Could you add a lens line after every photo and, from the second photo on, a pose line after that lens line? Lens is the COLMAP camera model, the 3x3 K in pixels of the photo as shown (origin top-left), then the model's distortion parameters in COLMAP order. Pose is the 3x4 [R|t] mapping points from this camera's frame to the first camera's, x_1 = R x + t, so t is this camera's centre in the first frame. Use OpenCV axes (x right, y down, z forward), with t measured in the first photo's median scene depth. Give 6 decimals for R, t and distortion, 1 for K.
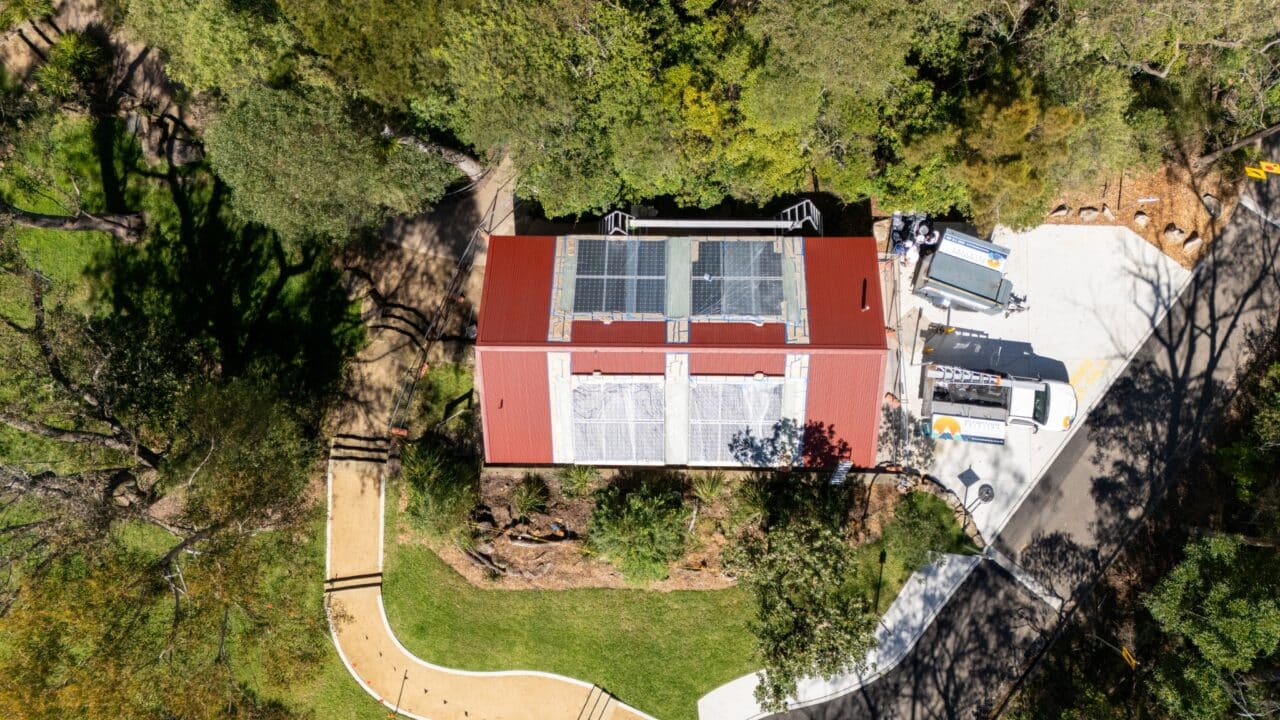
lens RADIAL K [[936.3, 0, 633.0], [0, 936.3, 357.2], [0, 0, 1]] dist [0.057359, -0.025626]
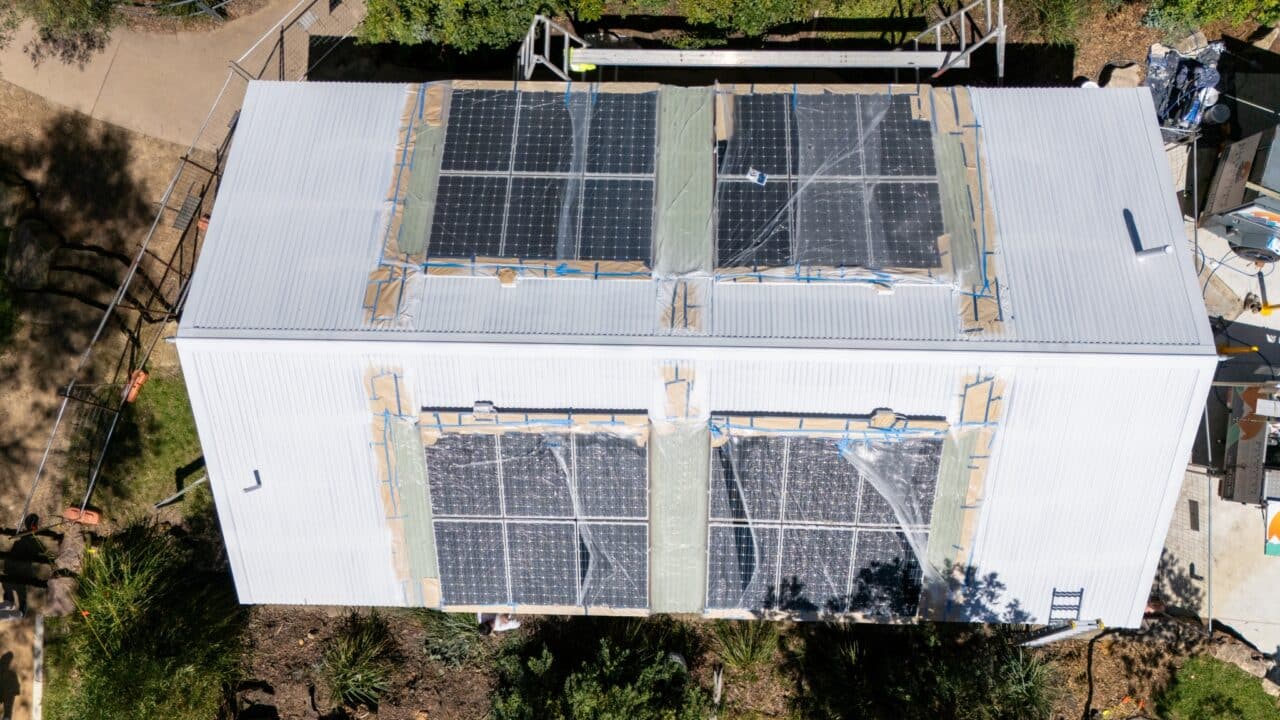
lens RADIAL K [[936.3, 0, 637.1], [0, 936.3, 358.1], [0, 0, 1]] dist [0.057359, -0.025626]
pose [[0.999944, 0.006239, 0.008577, 0.023545], [-0.006496, 0.999521, 0.030253, -0.016560], [-0.008384, -0.030307, 0.999505, 0.570053]]
